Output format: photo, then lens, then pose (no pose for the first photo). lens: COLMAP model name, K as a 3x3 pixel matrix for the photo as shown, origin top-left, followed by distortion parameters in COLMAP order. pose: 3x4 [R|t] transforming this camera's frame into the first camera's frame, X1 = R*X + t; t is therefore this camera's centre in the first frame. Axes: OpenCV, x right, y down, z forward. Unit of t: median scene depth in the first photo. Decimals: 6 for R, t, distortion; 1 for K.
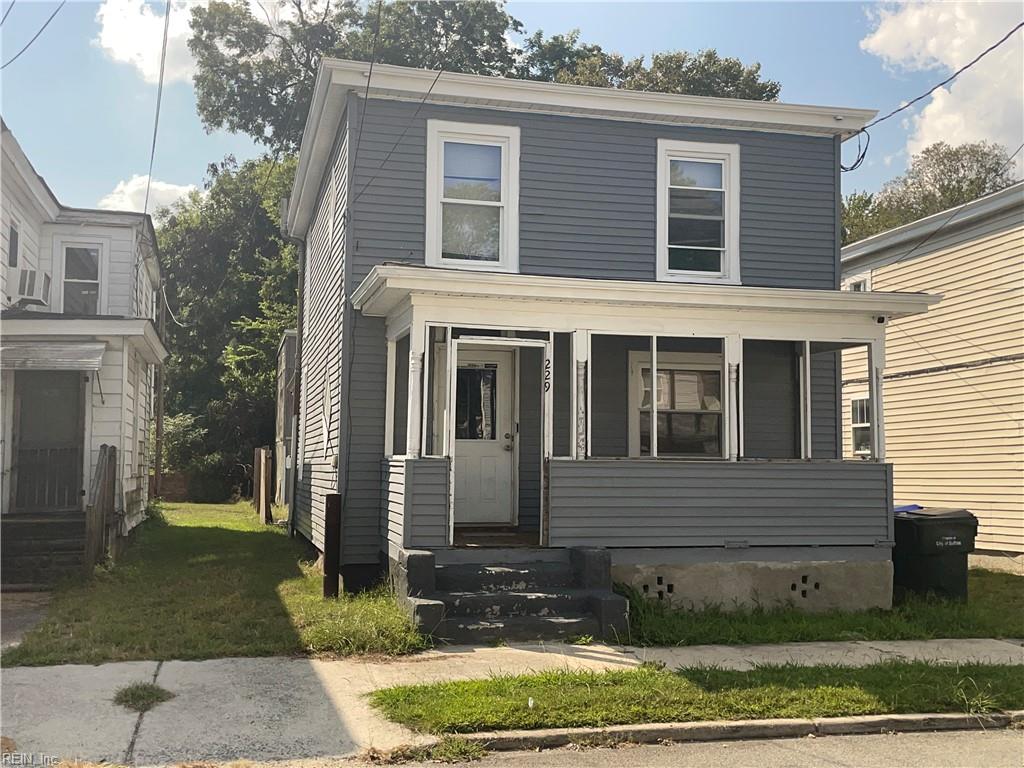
lens RADIAL K [[1124.6, 0, 515.8], [0, 1124.6, 362.5], [0, 0, 1]] dist [0.017056, 0.427960]
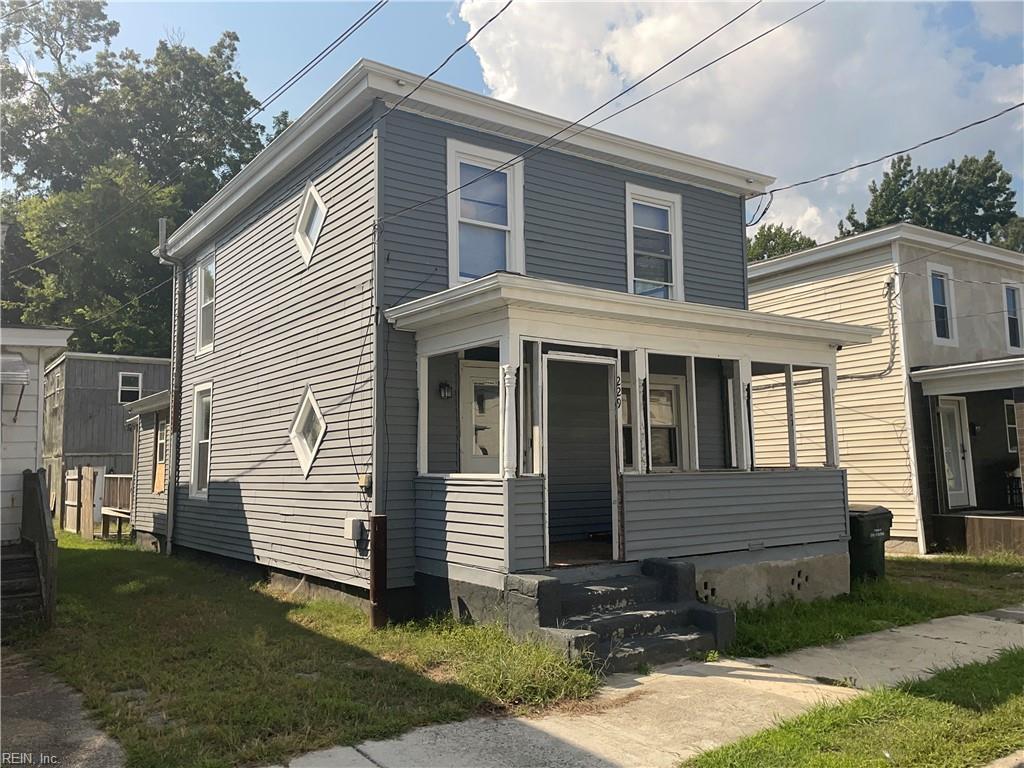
lens RADIAL K [[828.7, 0, 512.0], [0, 828.7, 384.0], [0, 0, 1]] dist [0.144920, -0.191392]
pose [[0.931874, 0.011215, 0.362608, -0.325697], [-0.008824, 0.999927, -0.008250, 0.010812], [-0.362675, 0.004489, 0.931905, 0.317429]]
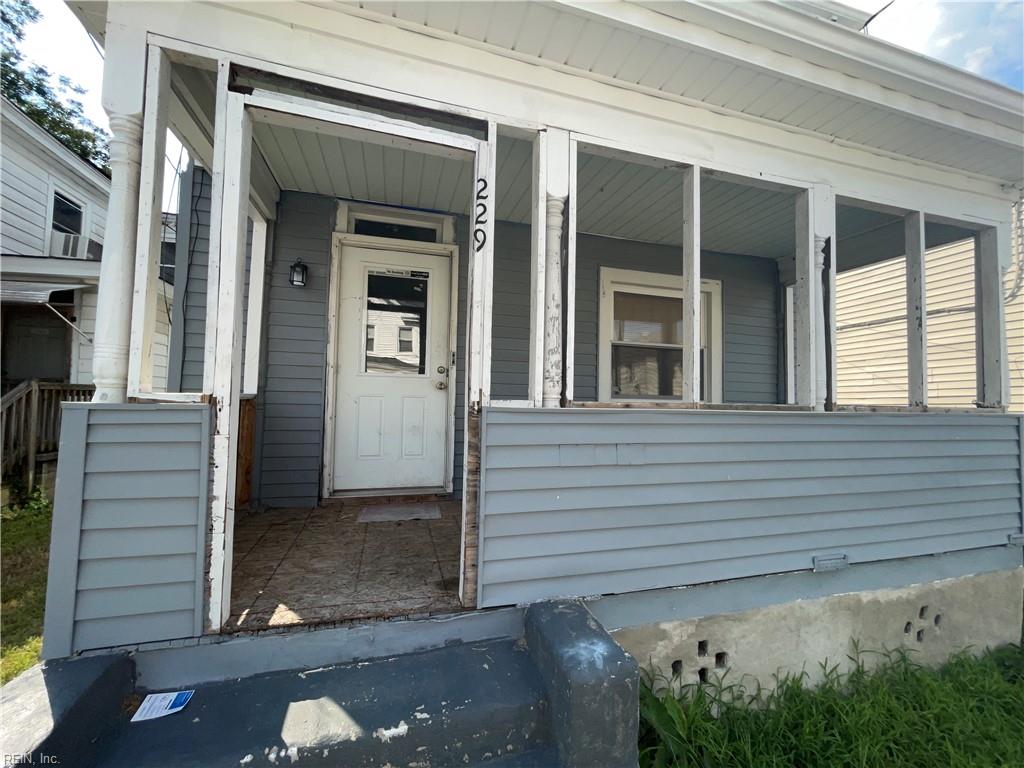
lens RADIAL K [[413.9, 0, 512.0], [0, 413.9, 384.0], [0, 0, 1]] dist [-0.000068, -0.000383]
pose [[0.999527, 0.013932, 0.027414, 0.035382], [-0.015348, 0.998523, 0.052123, 0.066332], [-0.026647, -0.052519, 0.998264, 0.805415]]
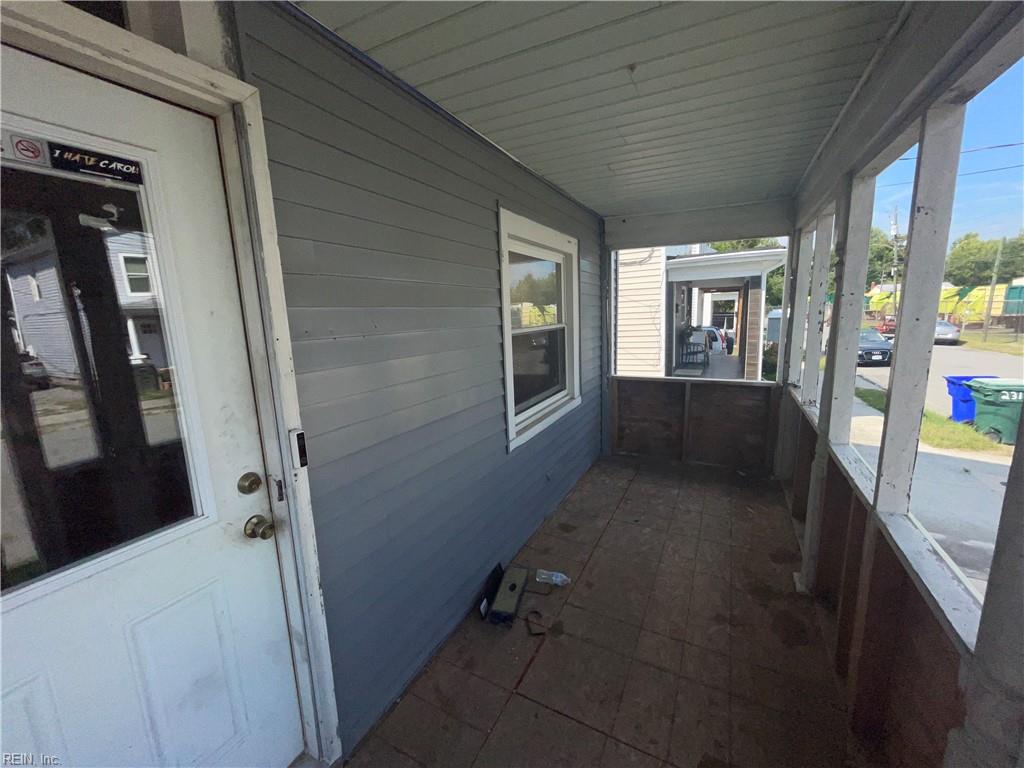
lens RADIAL K [[413.9, 0, 512.0], [0, 413.9, 384.0], [0, 0, 1]] dist [-0.000068, -0.000383]
pose [[0.661268, -0.158697, 0.733171, -0.036685], [-0.035011, 0.969772, 0.241487, 0.021285], [-0.749332, -0.185356, 0.635724, 1.000554]]
